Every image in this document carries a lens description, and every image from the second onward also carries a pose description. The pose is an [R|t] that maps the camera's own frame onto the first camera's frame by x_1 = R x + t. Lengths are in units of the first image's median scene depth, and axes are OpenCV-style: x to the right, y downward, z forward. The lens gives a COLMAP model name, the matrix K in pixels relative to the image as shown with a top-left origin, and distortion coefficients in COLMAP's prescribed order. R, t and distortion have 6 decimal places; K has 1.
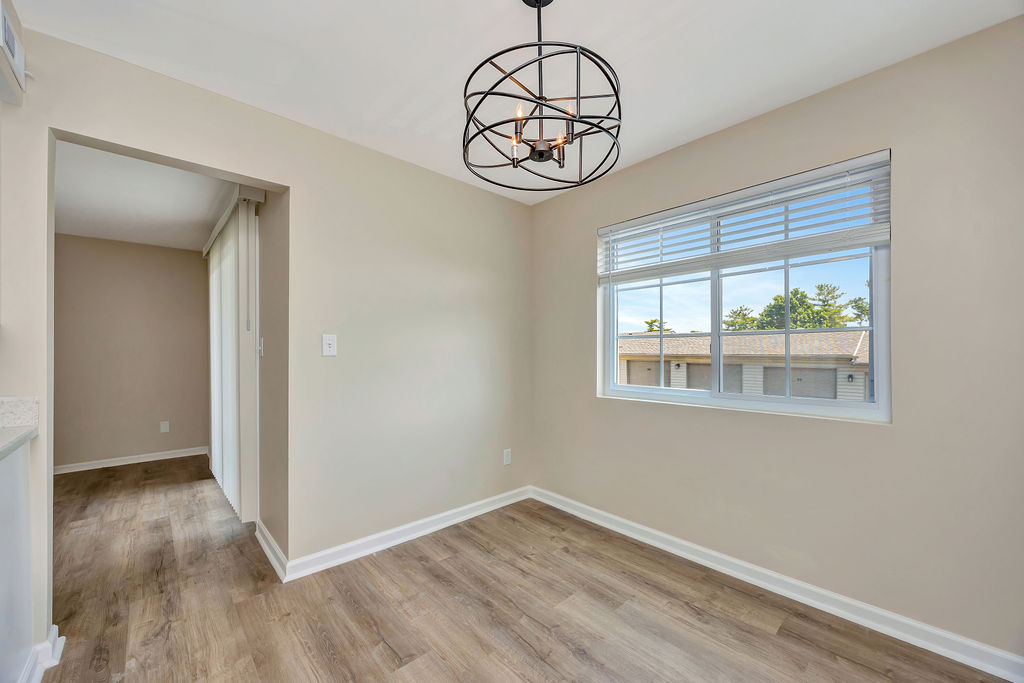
lens RADIAL K [[394.0, 0, 511.4], [0, 394.0, 349.0], [0, 0, 1]] dist [-0.000308, -0.000379]
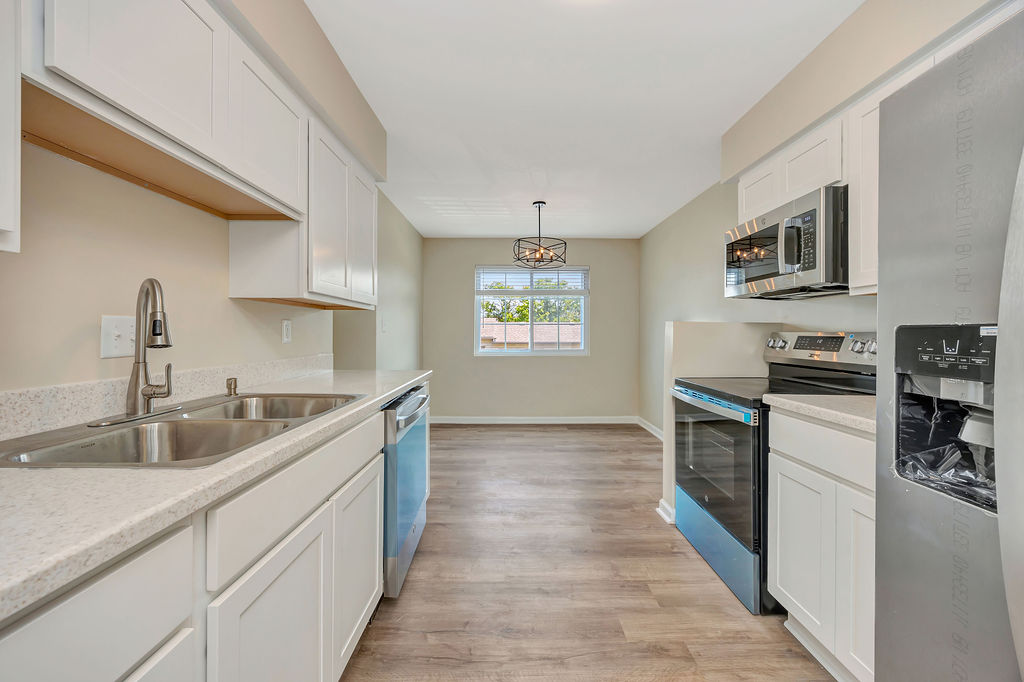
lens RADIAL K [[394.0, 0, 511.6], [0, 394.0, 333.7], [0, 0, 1]] dist [-0.000308, -0.000379]
pose [[0.679698, 0.004029, 0.733481, -1.099287], [-0.005774, 0.999983, -0.000143, 0.015590], [-0.733470, -0.004138, 0.679710, -0.416604]]
